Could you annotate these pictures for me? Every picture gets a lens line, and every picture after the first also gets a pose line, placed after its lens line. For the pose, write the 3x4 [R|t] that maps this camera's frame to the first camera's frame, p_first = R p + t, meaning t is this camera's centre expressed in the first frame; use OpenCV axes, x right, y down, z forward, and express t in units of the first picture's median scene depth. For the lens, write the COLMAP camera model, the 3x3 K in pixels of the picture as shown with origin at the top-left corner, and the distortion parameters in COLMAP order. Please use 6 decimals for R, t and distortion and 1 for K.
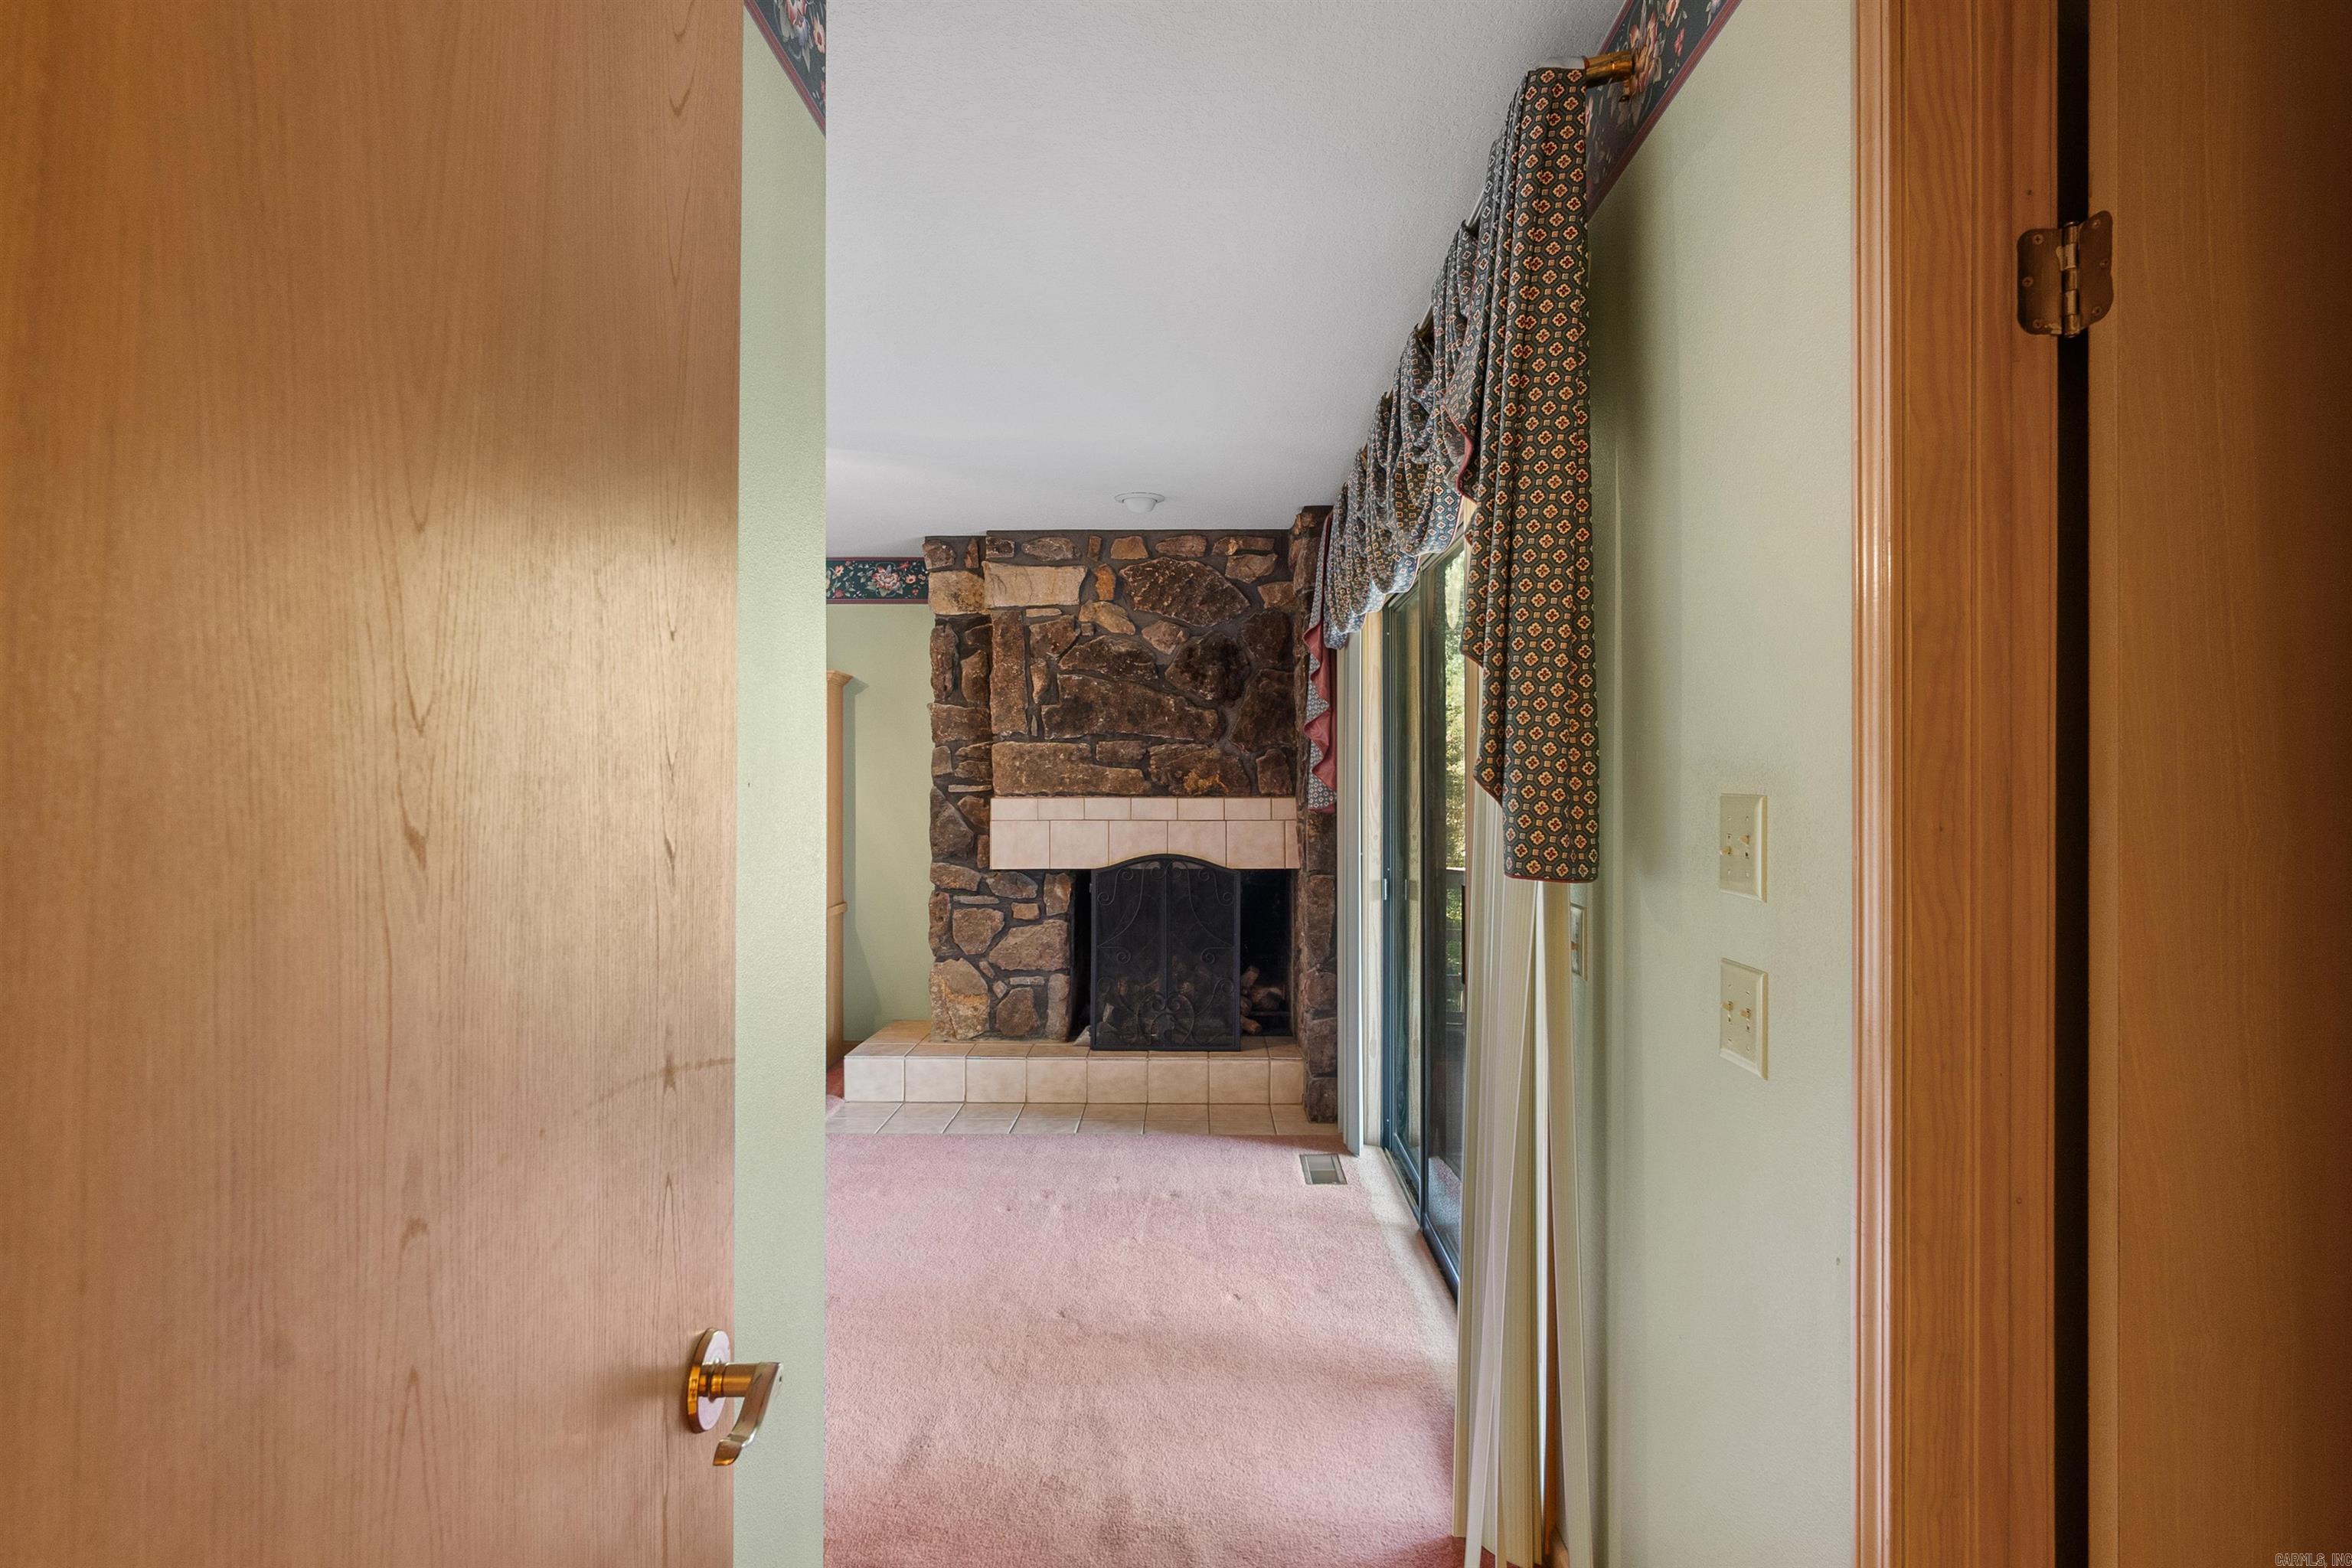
lens RADIAL K [[1261.0, 0, 1175.8], [0, 1261.0, 783.5], [0, 0, 1]] dist [-0.025470, 0.007769]
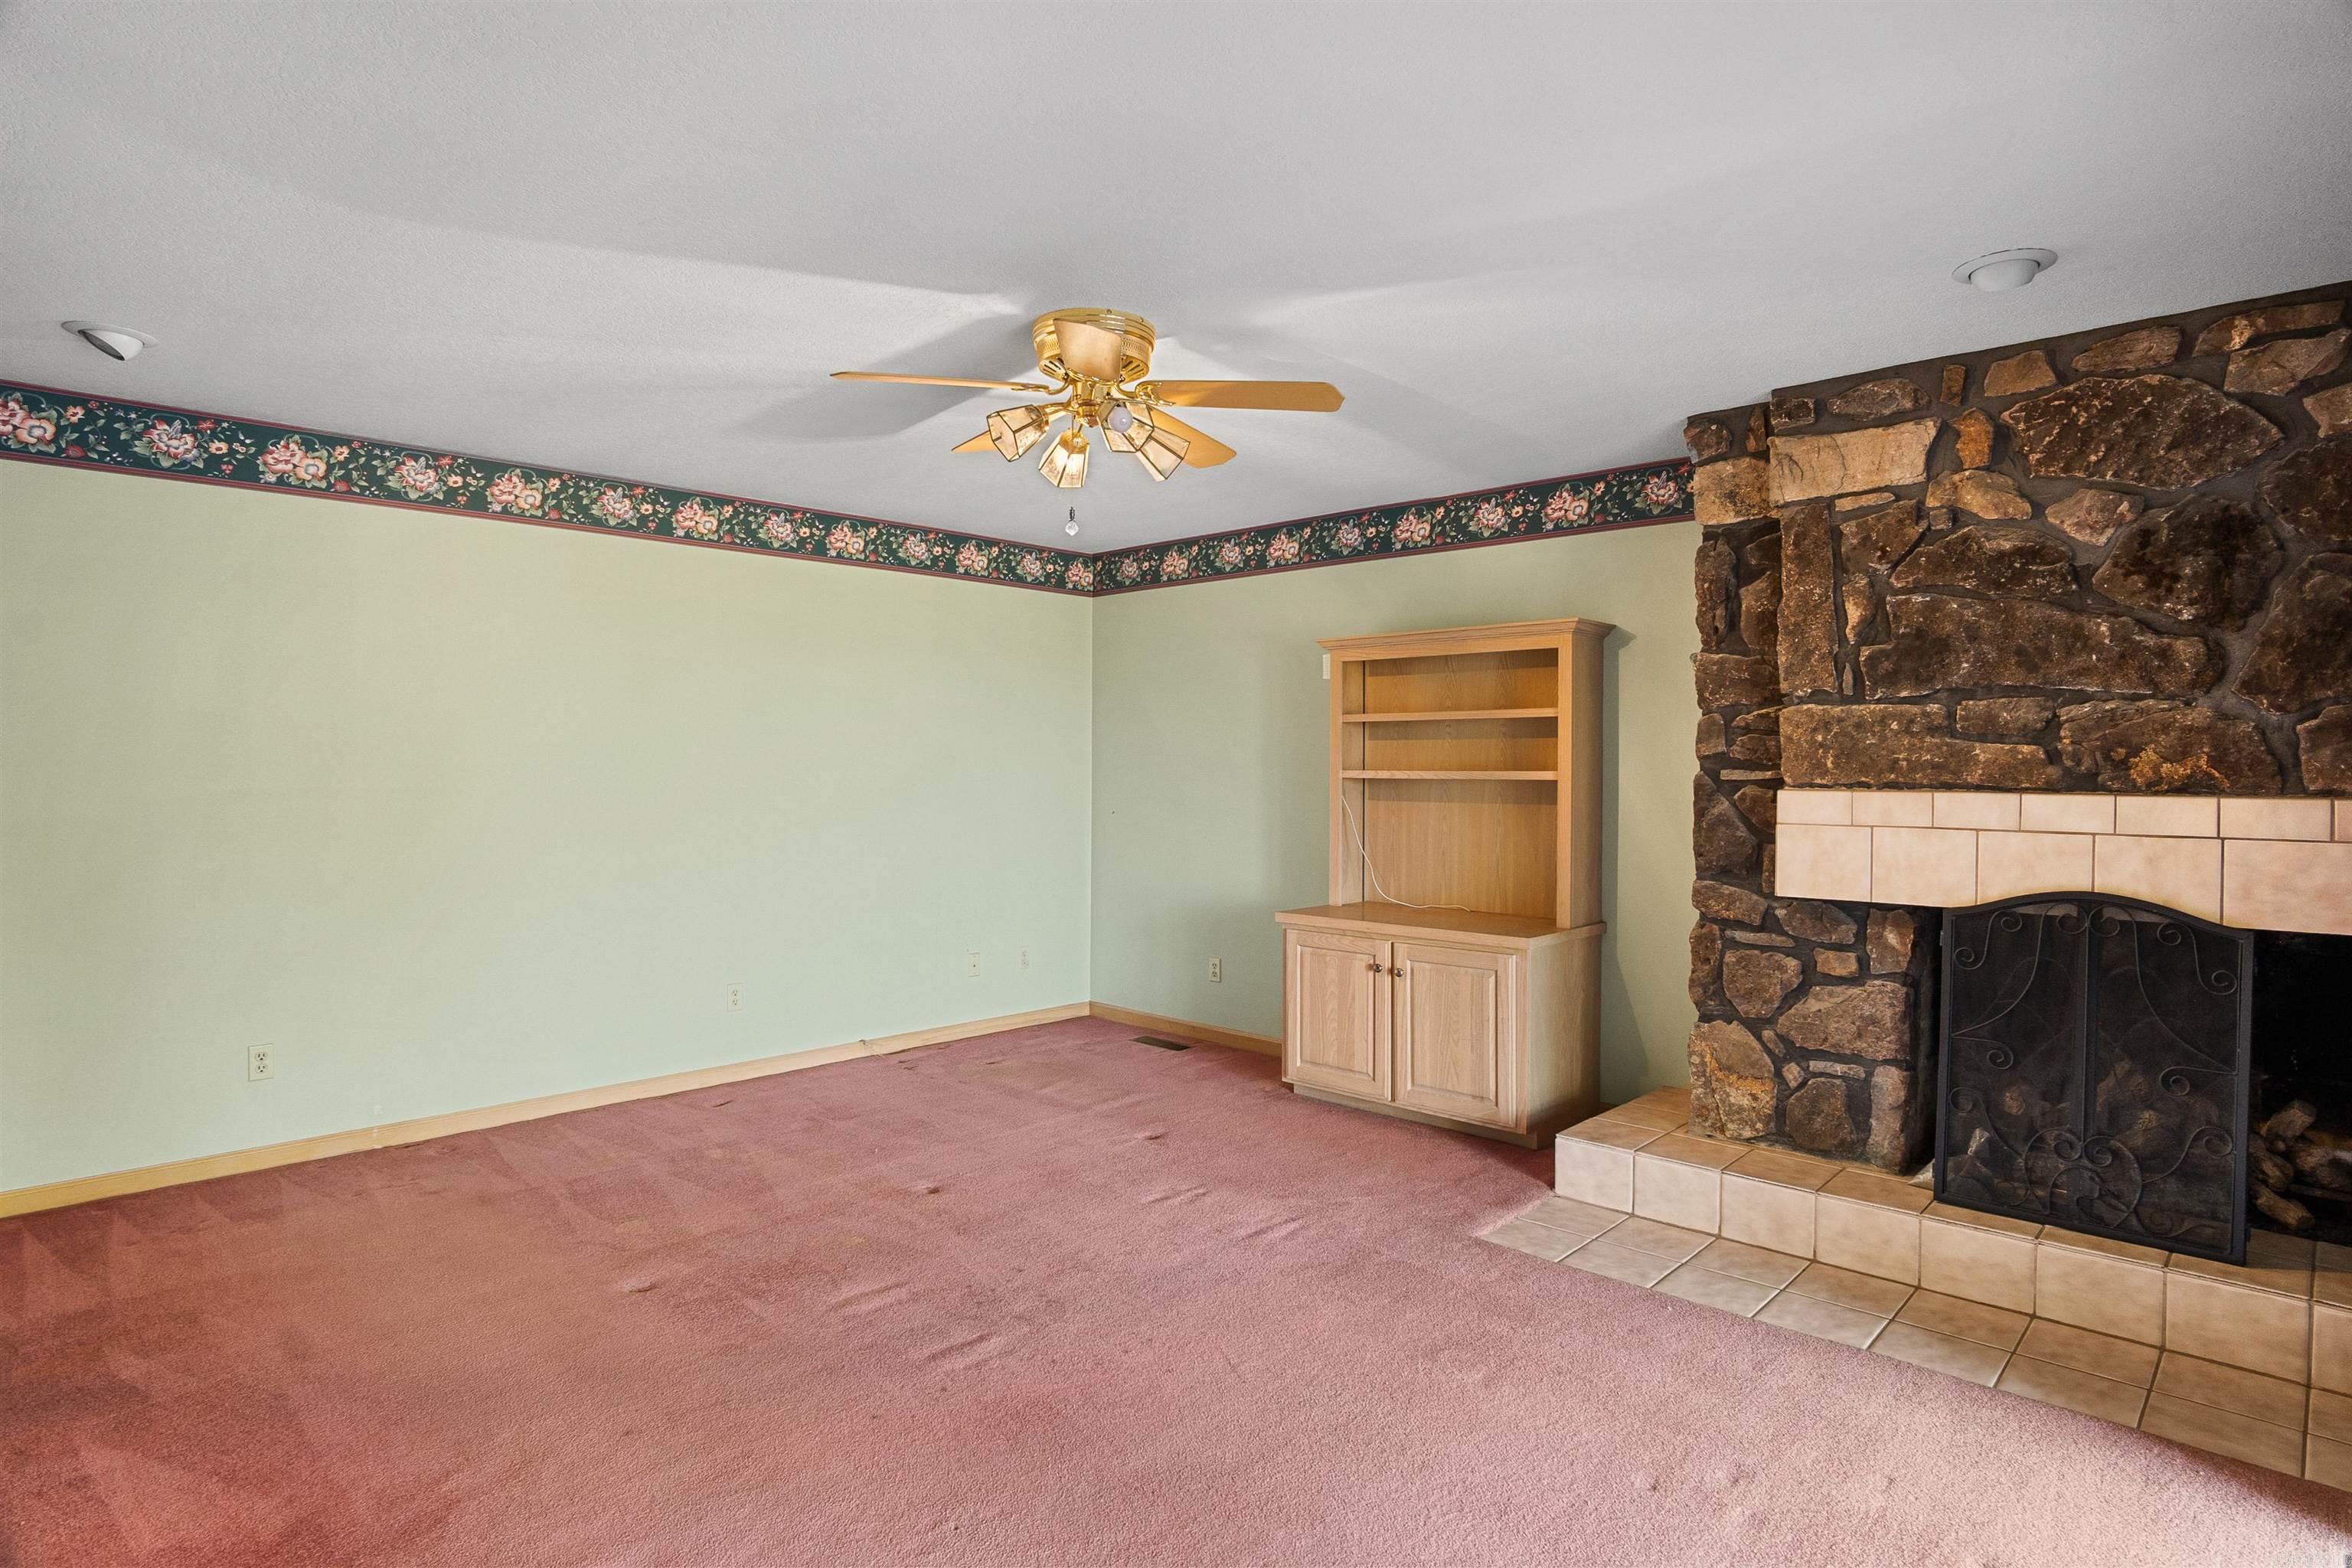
lens RADIAL K [[1261.0, 0, 1188.6], [0, 1261.0, 778.3], [0, 0, 1]] dist [-0.025470, 0.007769]
pose [[0.743224, 0.011547, -0.668943, 0.066874], [-0.004164, 0.999912, 0.012634, -0.001677], [0.669030, -0.006604, 0.743206, 0.296808]]
